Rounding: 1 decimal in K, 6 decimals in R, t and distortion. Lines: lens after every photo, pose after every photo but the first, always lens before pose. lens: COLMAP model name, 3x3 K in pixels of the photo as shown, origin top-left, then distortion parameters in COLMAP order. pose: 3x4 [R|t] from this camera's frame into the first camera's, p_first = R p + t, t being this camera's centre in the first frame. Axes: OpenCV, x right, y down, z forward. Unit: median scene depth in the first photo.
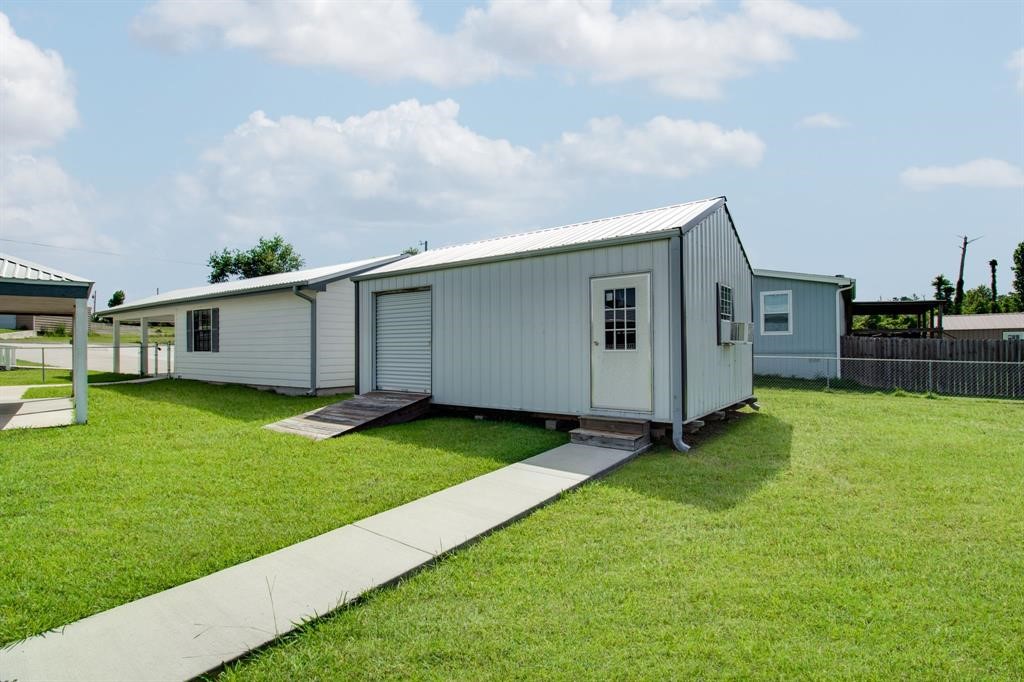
lens RADIAL K [[500.6, 0, 555.1], [0, 500.6, 341.7], [0, 0, 1]] dist [-0.000113, -0.014602]
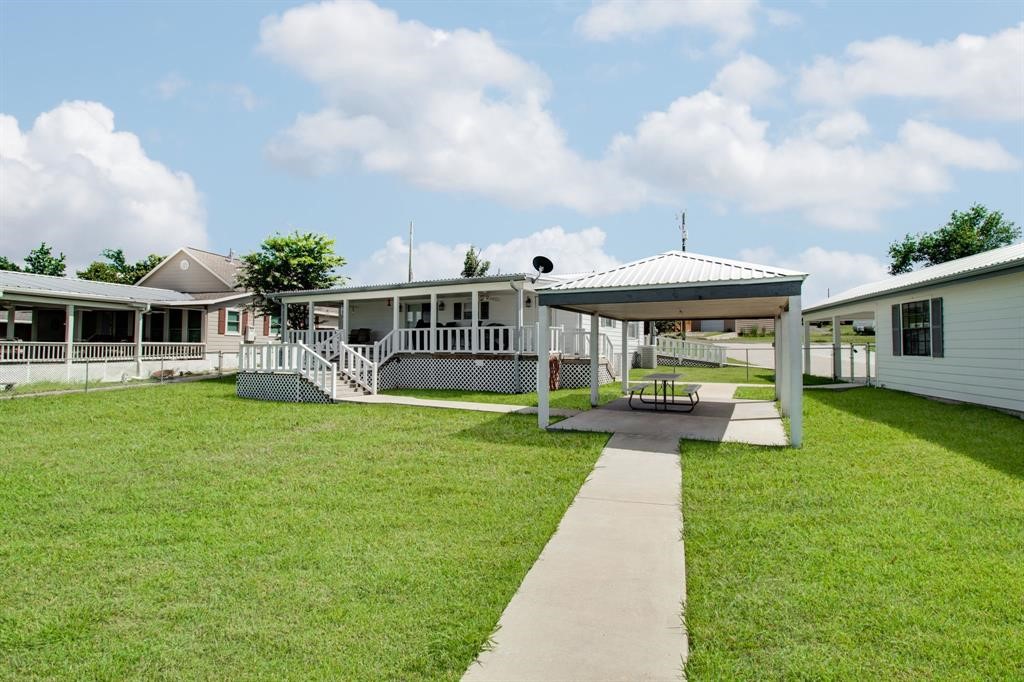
lens RADIAL K [[477.7, 0, 512.0], [0, 477.7, 341.0], [0, 0, 1]] dist [-0.001051, -0.000268]
pose [[0.319800, -0.003452, -0.947479, -0.192387], [0.007704, 0.999970, -0.001043, -0.006920], [0.947454, -0.006966, 0.319817, 0.158845]]
